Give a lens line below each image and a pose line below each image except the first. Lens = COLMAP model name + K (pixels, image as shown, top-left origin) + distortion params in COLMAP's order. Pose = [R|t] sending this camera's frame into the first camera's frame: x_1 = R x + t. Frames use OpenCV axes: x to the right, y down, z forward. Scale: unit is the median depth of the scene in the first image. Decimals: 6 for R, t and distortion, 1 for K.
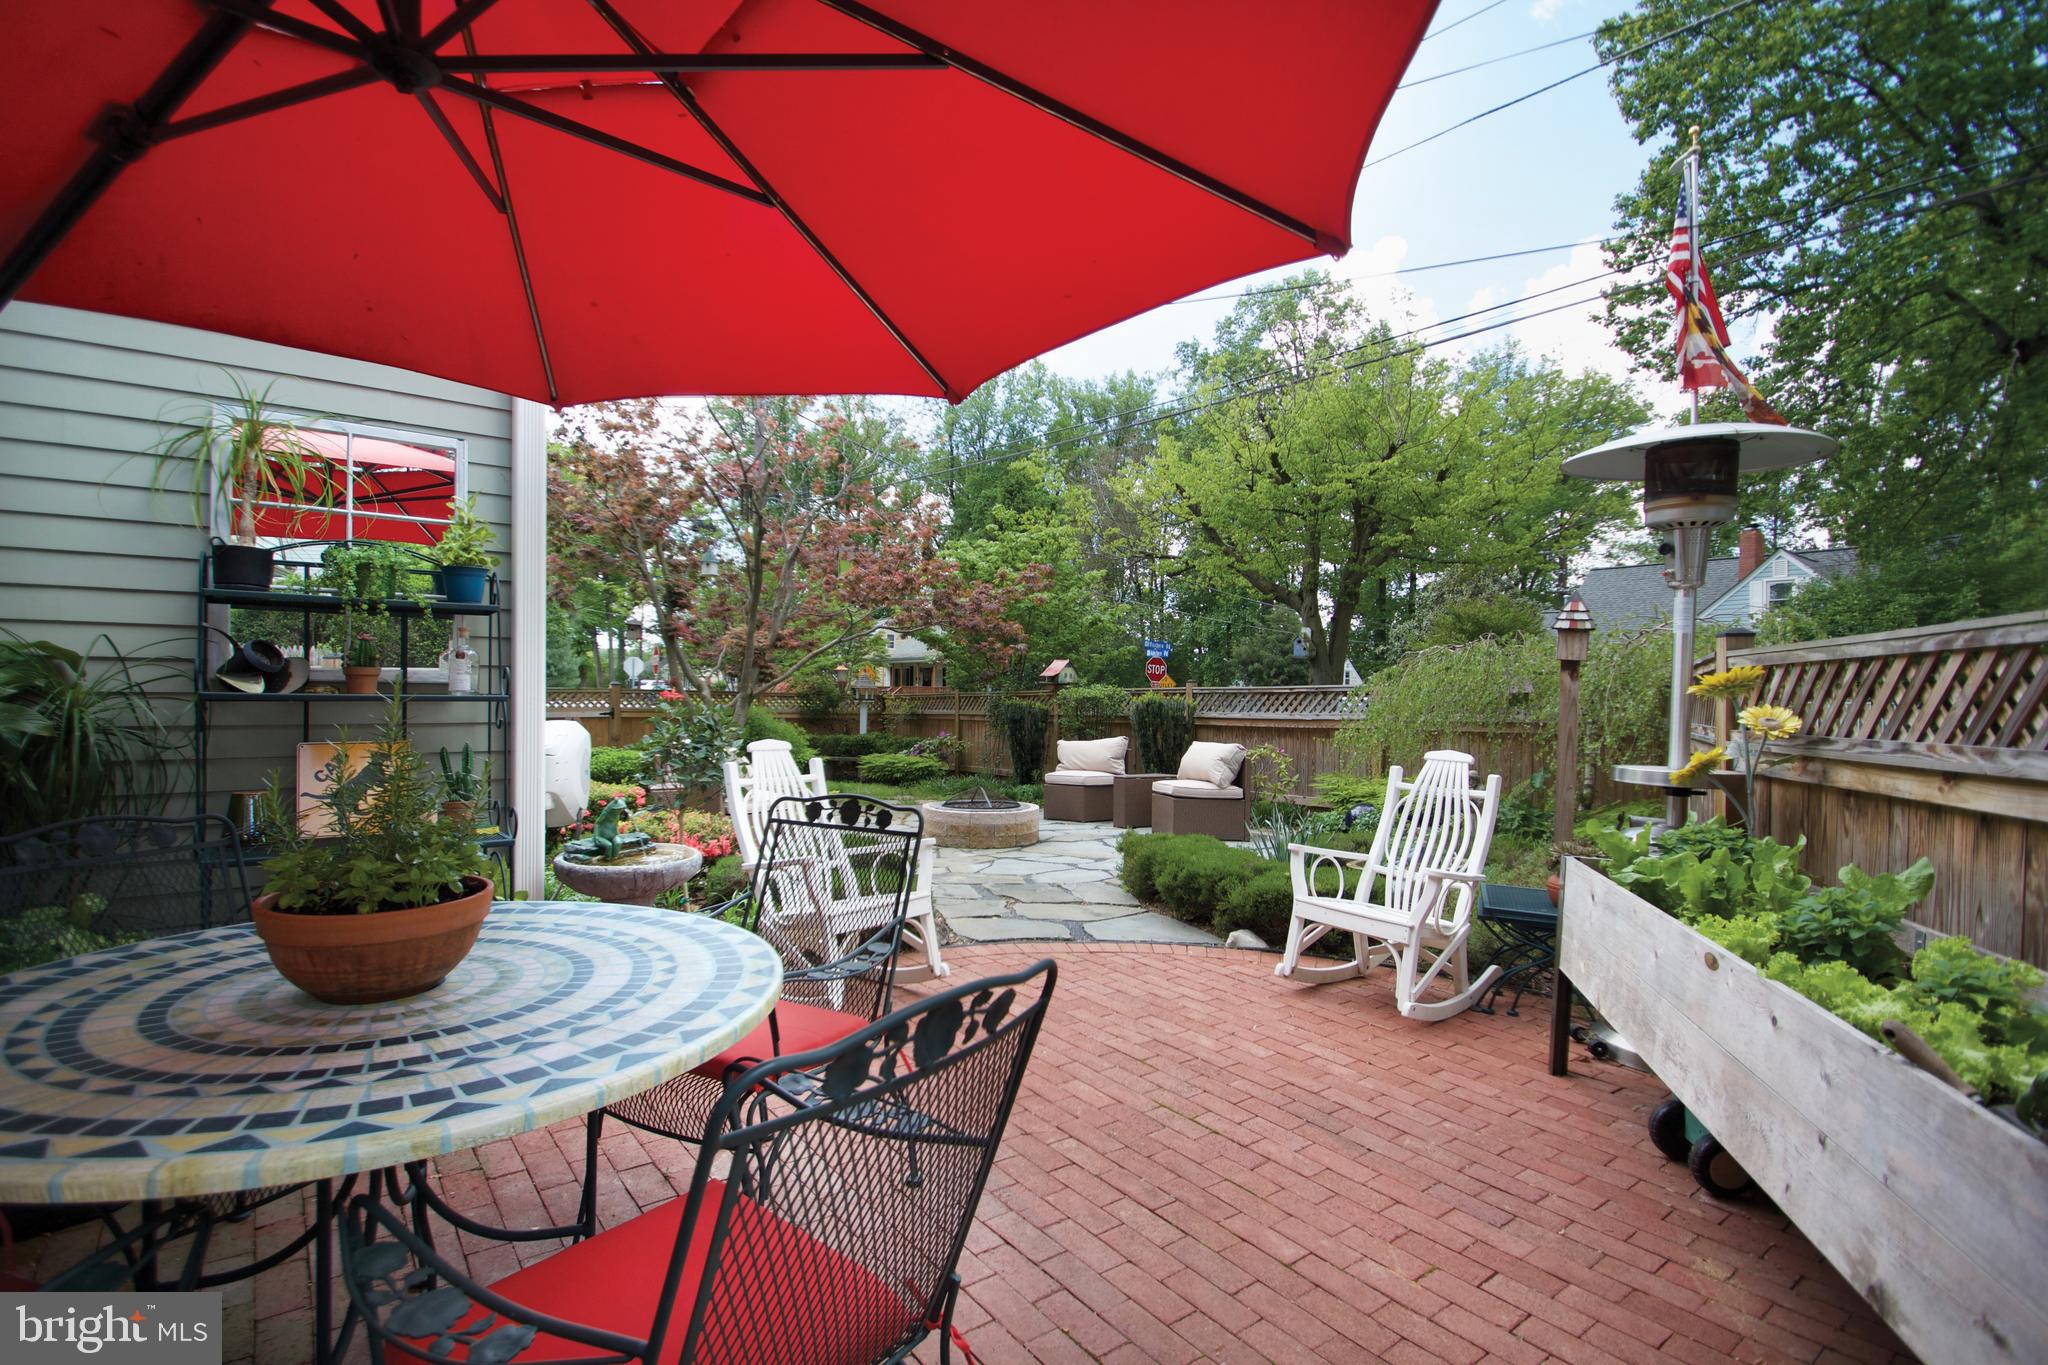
lens RADIAL K [[961.4, 0, 1001.3], [0, 961.4, 682.3], [0, 0, 1]] dist [0.009310, 0.000698]
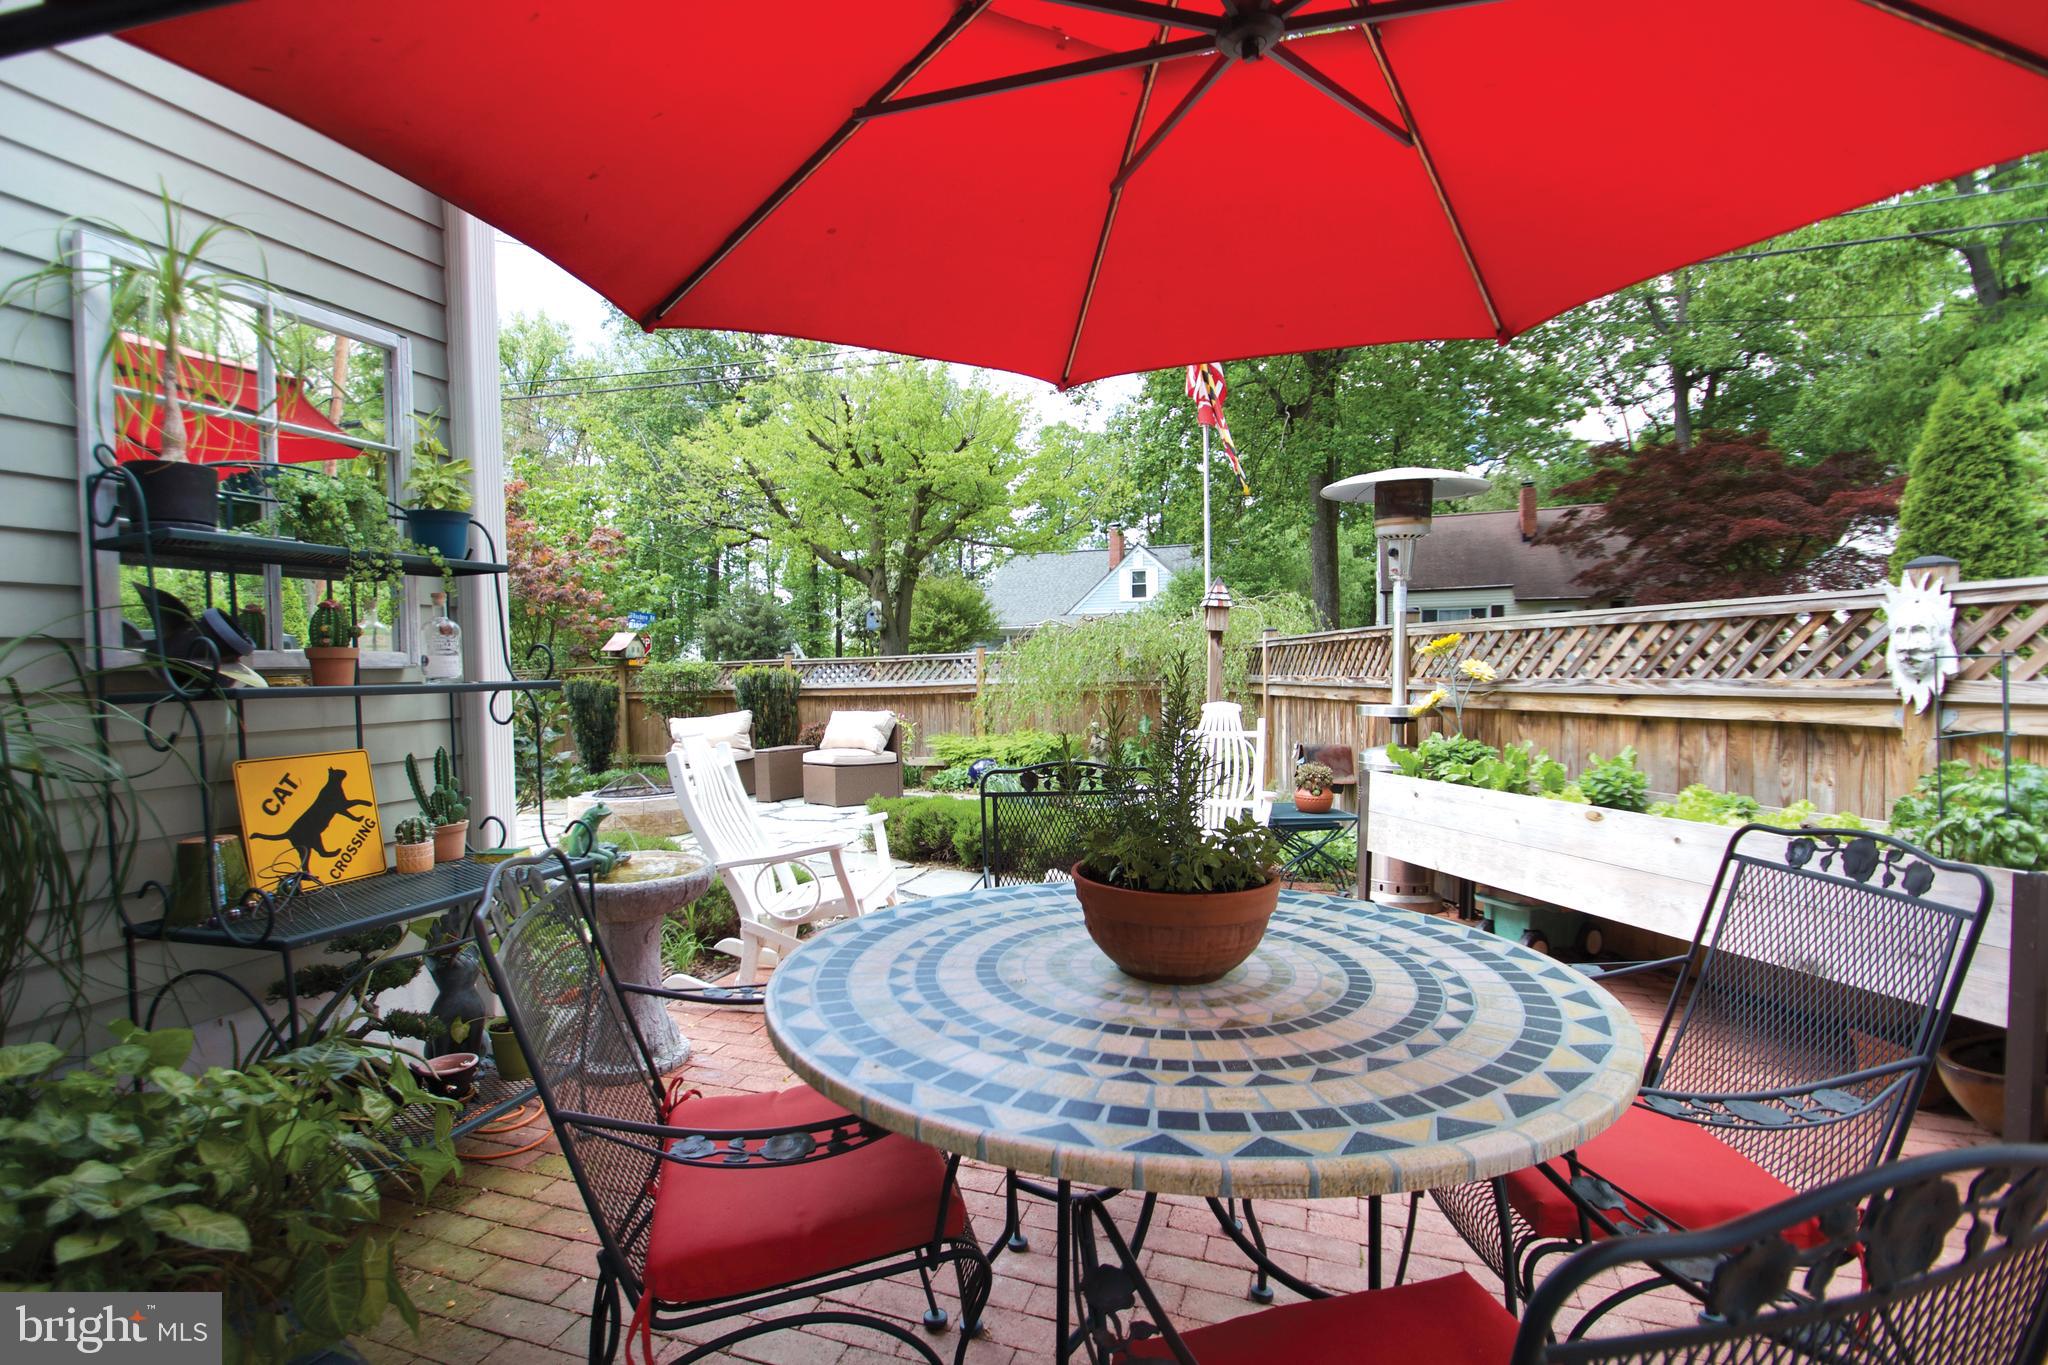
lens RADIAL K [[961.4, 0, 1001.3], [0, 961.4, 682.3], [0, 0, 1]] dist [0.009310, 0.000698]
pose [[0.833336, -0.034216, 0.551707, -0.193396], [0.018076, 0.999235, 0.034668, -0.001874], [-0.552472, -0.018918, 0.833317, 0.040547]]
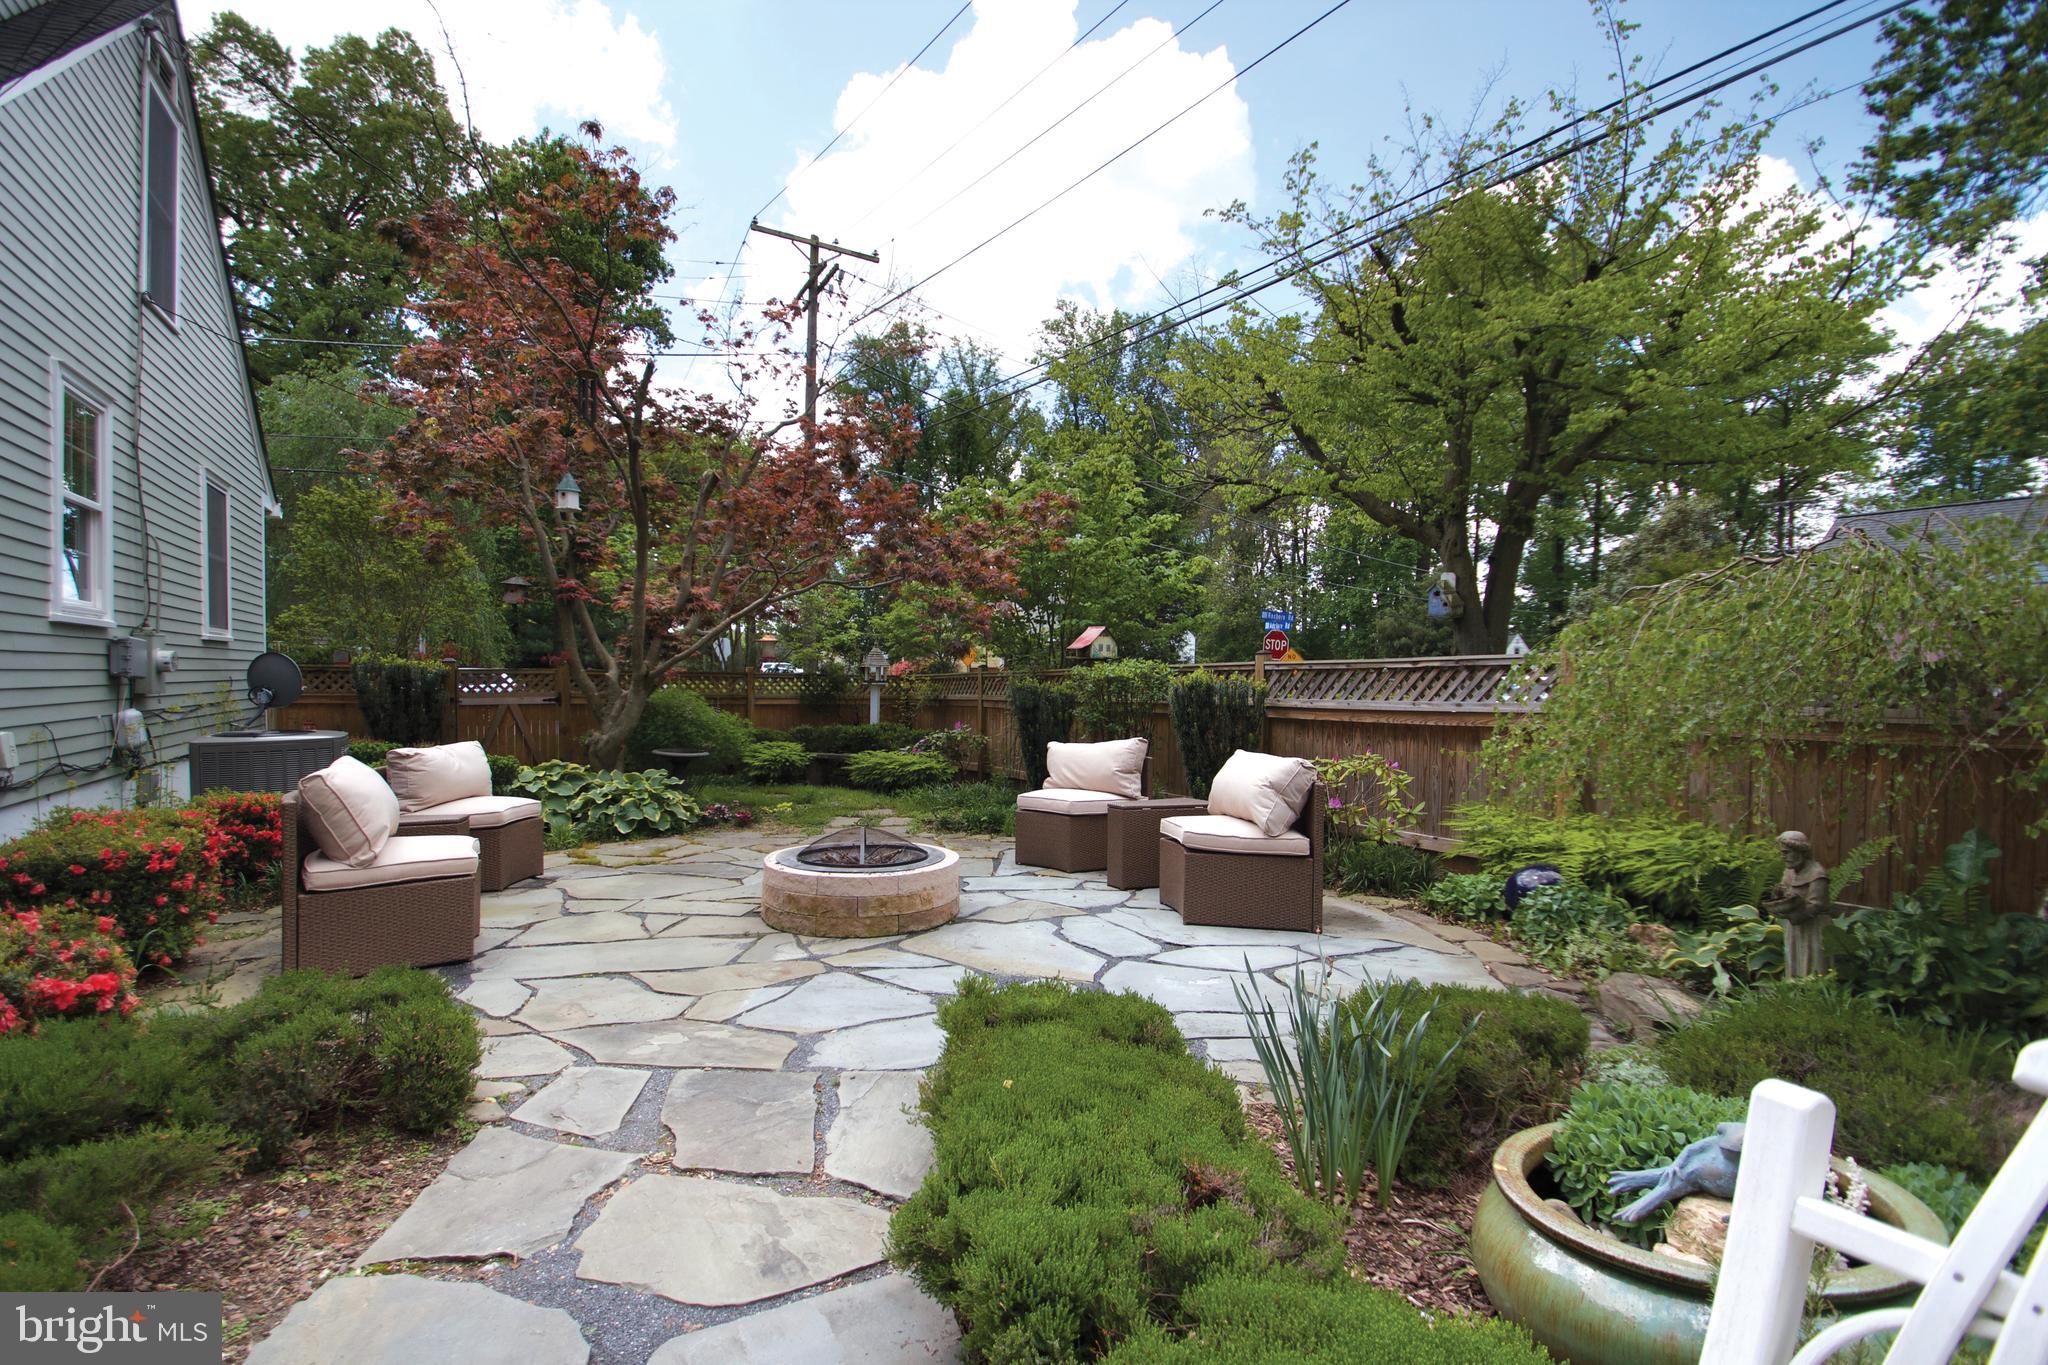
lens RADIAL K [[966.9, 0, 1001.1], [0, 966.9, 686.2], [0, 0, 1]] dist [0.020010, -0.018435]
pose [[0.989741, -0.002591, -0.142849, 0.125794], [0.005922, 0.999720, 0.022899, 0.006347], [0.142750, -0.023510, 0.989480, 0.340523]]
